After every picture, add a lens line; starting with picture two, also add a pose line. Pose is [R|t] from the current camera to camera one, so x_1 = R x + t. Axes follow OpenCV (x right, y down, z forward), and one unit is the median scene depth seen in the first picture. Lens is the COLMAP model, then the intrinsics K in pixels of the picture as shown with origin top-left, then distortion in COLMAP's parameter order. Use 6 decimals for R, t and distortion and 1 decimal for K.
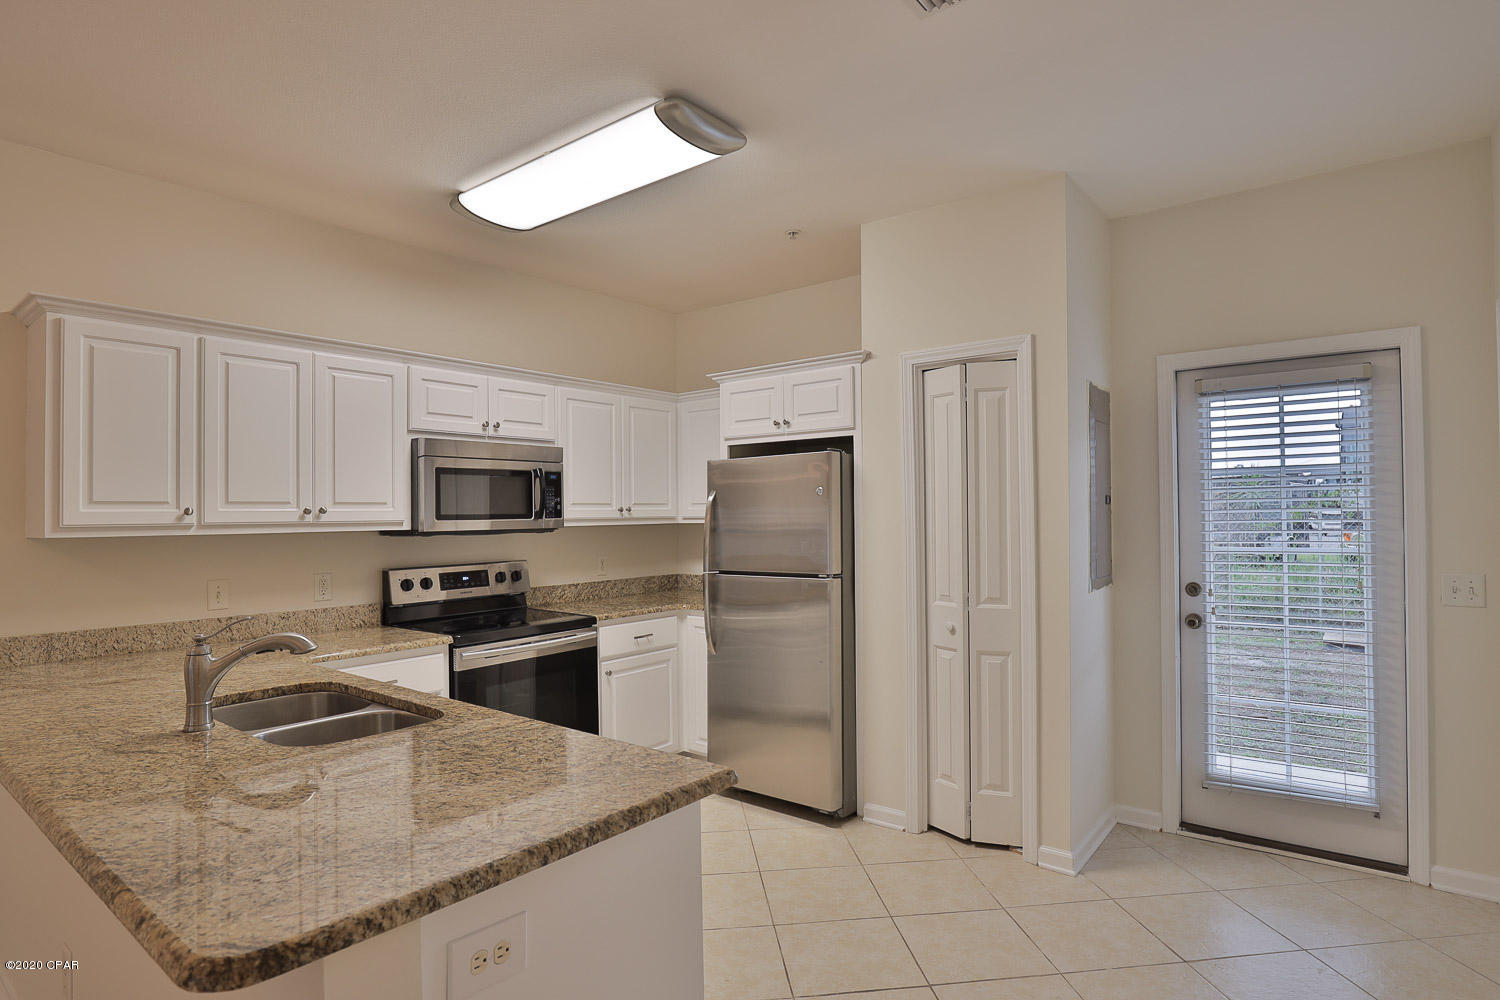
lens RADIAL K [[782.0, 0, 748.4], [0, 782.0, 503.4], [0, 0, 1]] dist [-0.027900, 0.001170]
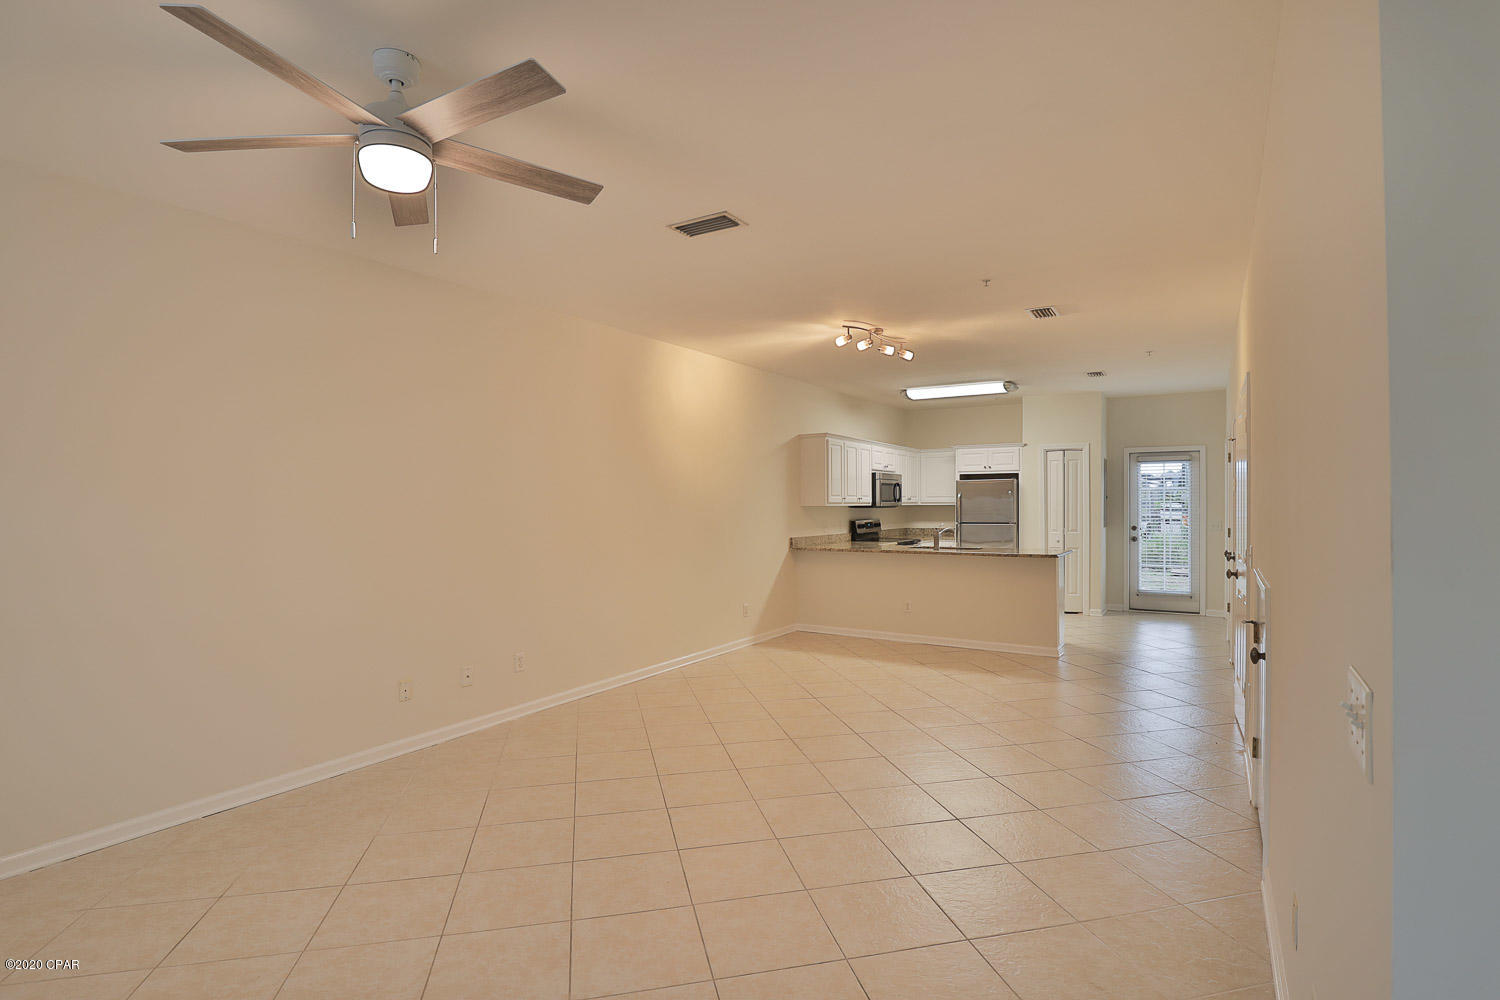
lens RADIAL K [[715.2, 0, 751.9], [0, 715.2, 506.2], [0, 0, 1]] dist [-0.032012, 0.001371]
pose [[0.993451, 0.009164, 0.113890, -1.126036], [-0.010653, 0.999865, 0.012479, 0.009461], [-0.113760, -0.013611, 0.993415, -1.443534]]
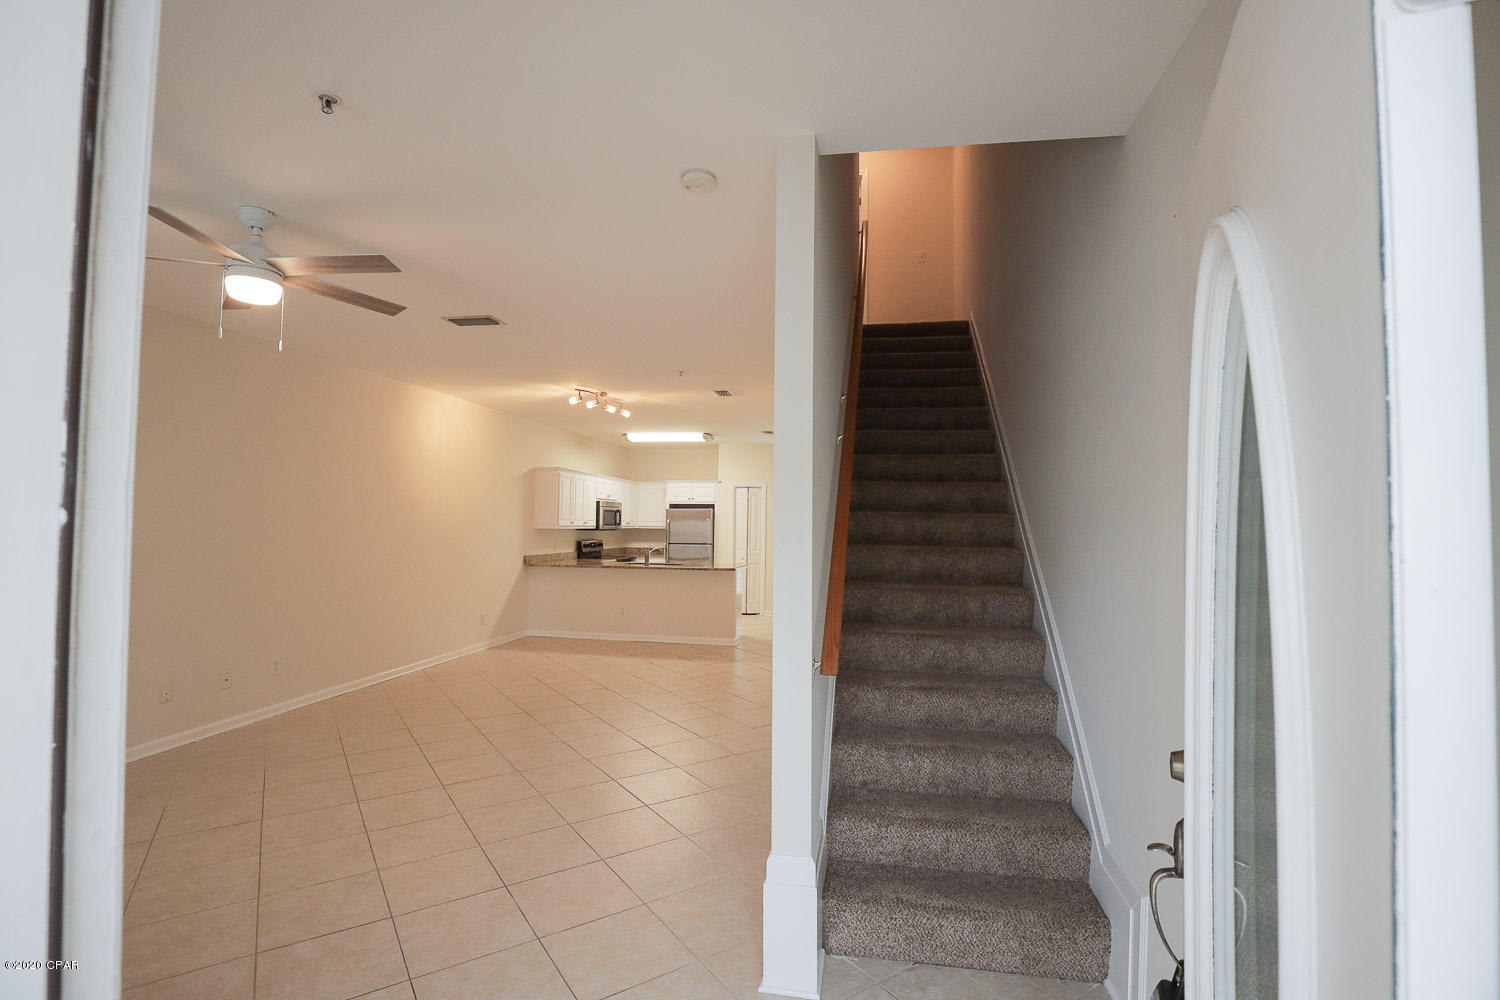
lens RADIAL K [[715.2, 0, 755.3], [0, 715.2, 497.6], [0, 0, 1]] dist [-0.032012, 0.001371]
pose [[0.879758, 0.042202, 0.473545, -1.255408], [-0.030810, 0.999020, -0.031793, -0.020976], [-0.474423, 0.013380, 0.880195, -1.949284]]
